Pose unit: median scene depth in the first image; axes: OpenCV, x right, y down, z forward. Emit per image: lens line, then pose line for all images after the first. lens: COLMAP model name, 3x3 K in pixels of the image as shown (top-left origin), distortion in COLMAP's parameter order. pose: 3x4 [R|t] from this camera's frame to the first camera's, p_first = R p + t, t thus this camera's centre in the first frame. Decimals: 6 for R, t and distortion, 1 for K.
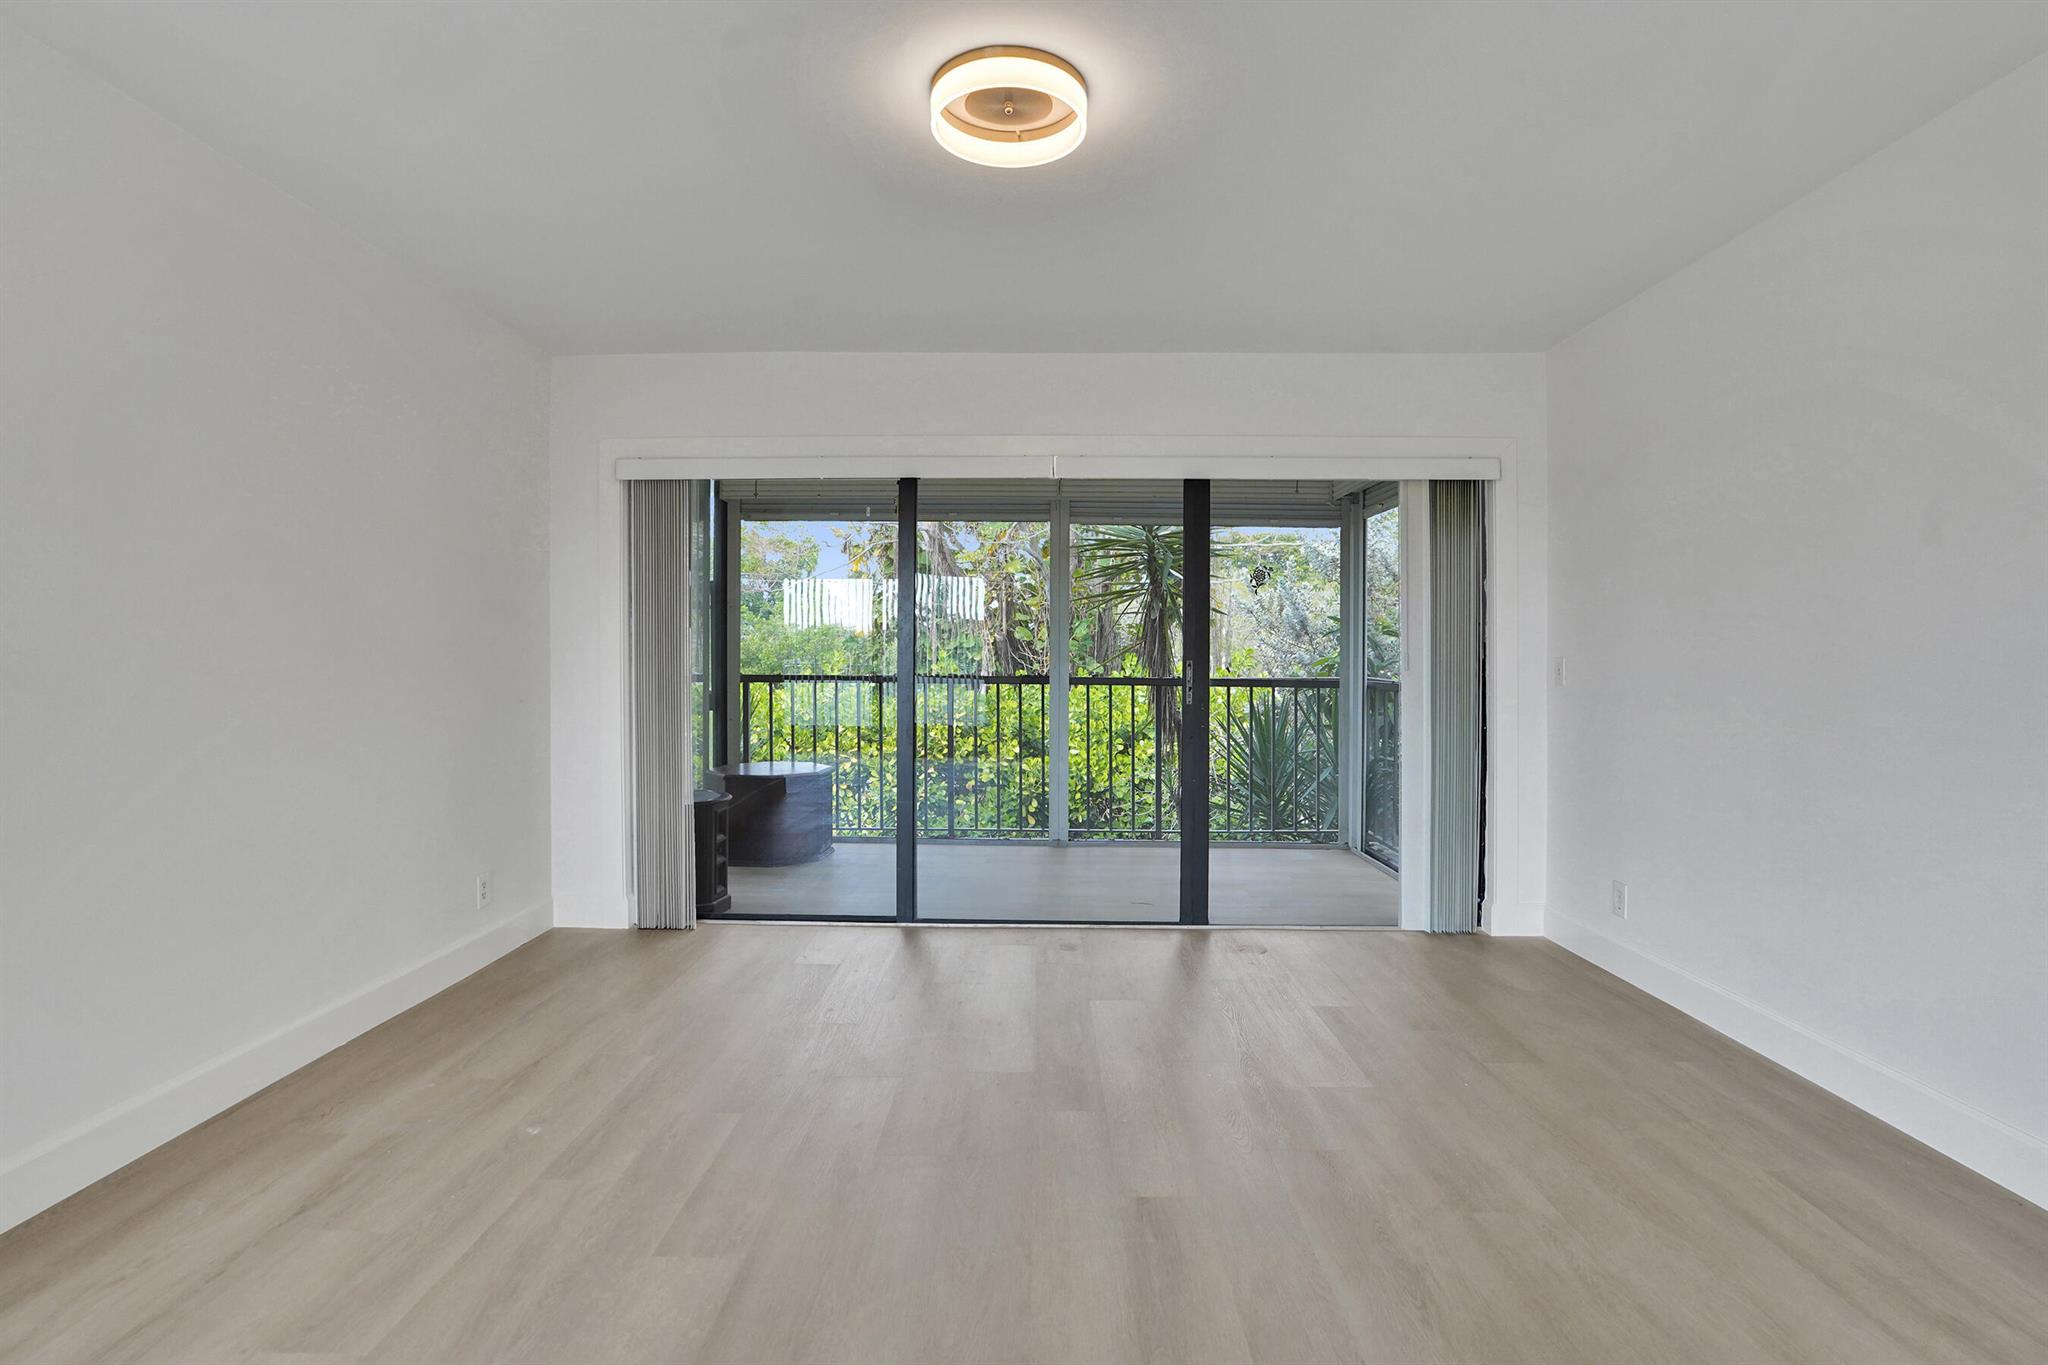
lens RADIAL K [[989.9, 0, 1014.9], [0, 989.9, 657.3], [0, 0, 1]] dist [-0.034872, 0.000042]
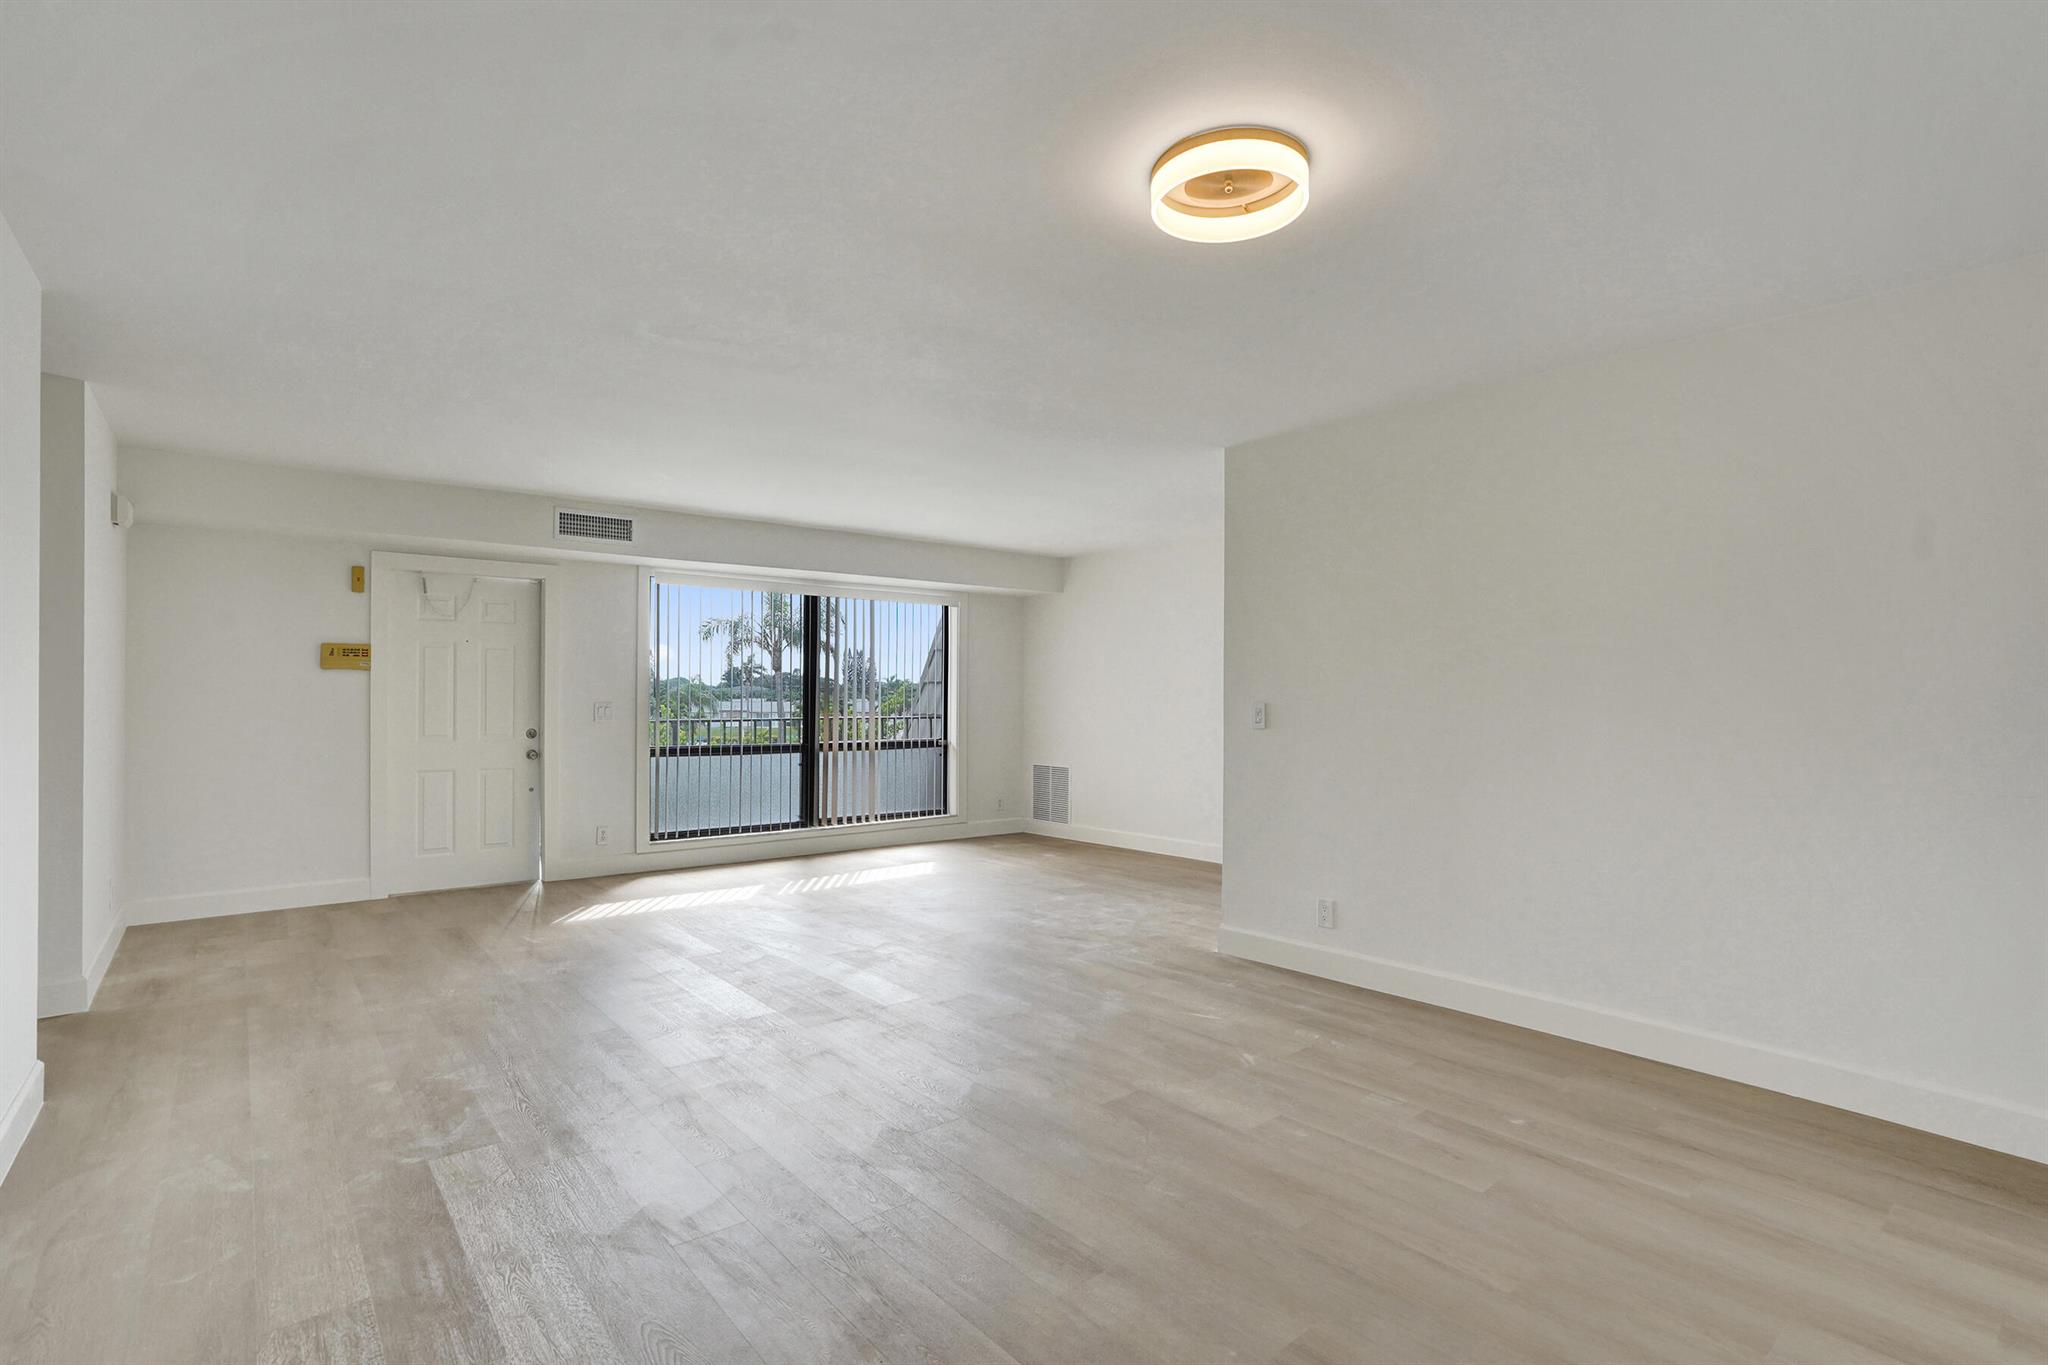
lens RADIAL K [[975.6, 0, 1023.5], [0, 975.6, 728.1], [0, 0, 1]] dist [-0.026989, 0.000934]
pose [[-0.755727, 0.020141, -0.654577, 0.272633], [0.000671, 0.999550, 0.029980, -0.012136], [0.654887, 0.022217, -0.755400, 0.559915]]
